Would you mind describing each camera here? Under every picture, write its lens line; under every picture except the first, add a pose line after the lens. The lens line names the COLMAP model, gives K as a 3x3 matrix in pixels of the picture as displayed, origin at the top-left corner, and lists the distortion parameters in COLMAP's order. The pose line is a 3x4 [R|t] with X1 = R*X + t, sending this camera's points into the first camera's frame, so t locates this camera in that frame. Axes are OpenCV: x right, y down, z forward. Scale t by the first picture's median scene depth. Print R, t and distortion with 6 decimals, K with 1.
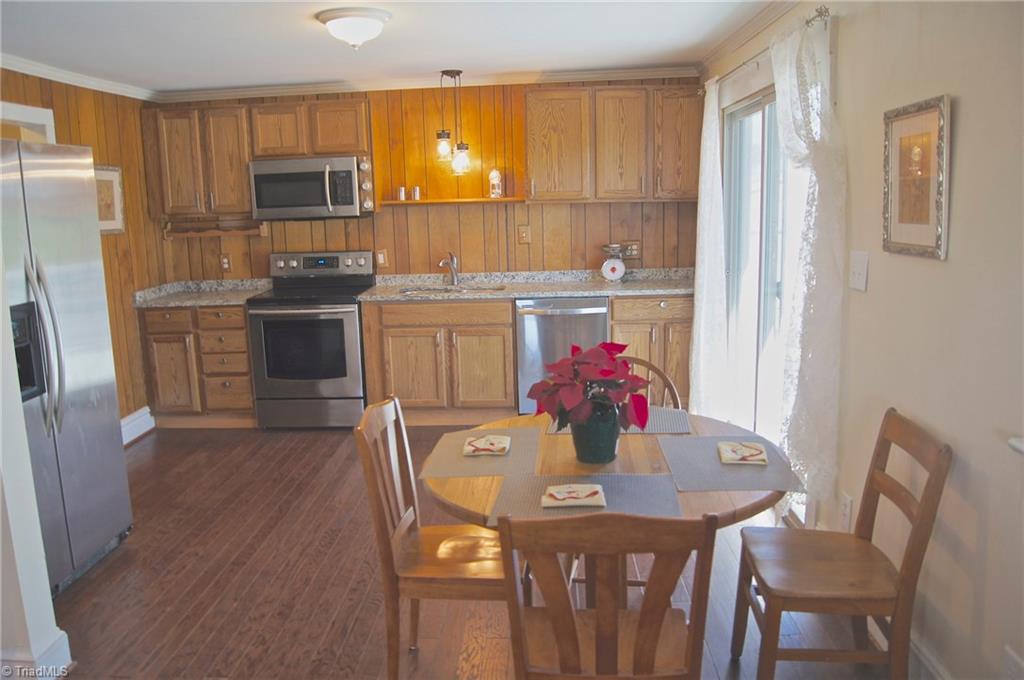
lens RADIAL K [[794.8, 0, 502.4], [0, 794.8, 353.6], [0, 0, 1]] dist [-0.081899, 0.009632]
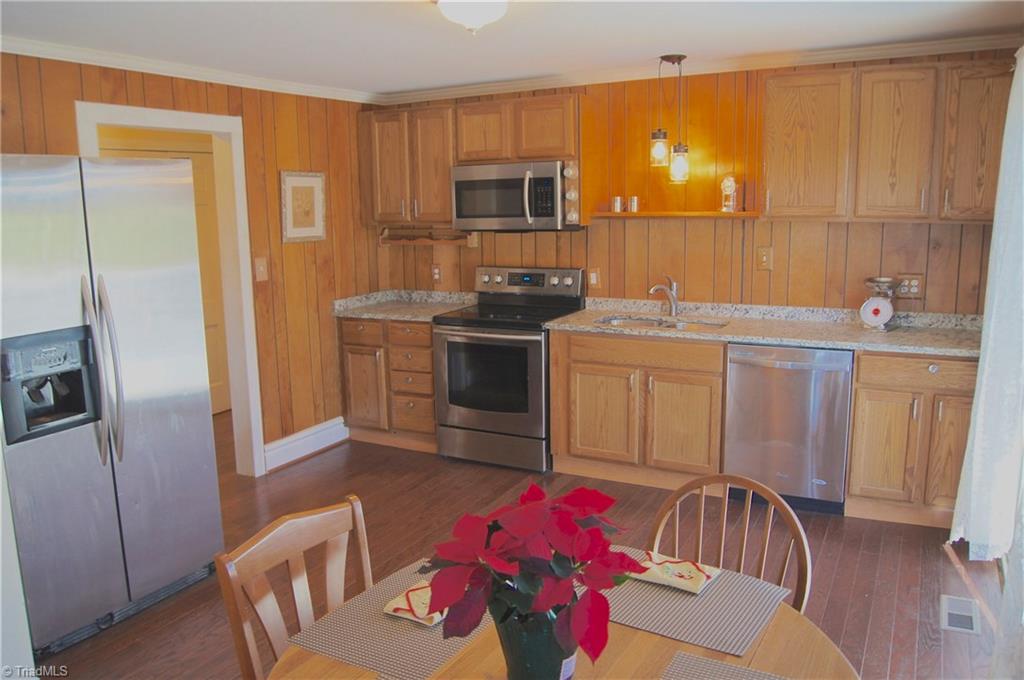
lens RADIAL K [[794.8, 0, 494.7], [0, 794.8, 351.4], [0, 0, 1]] dist [-0.081899, 0.009632]
pose [[0.897457, 0.090860, -0.431642, 0.143050], [-0.089657, 0.995703, 0.023182, -0.055771], [0.431893, 0.017894, 0.901747, 0.190499]]
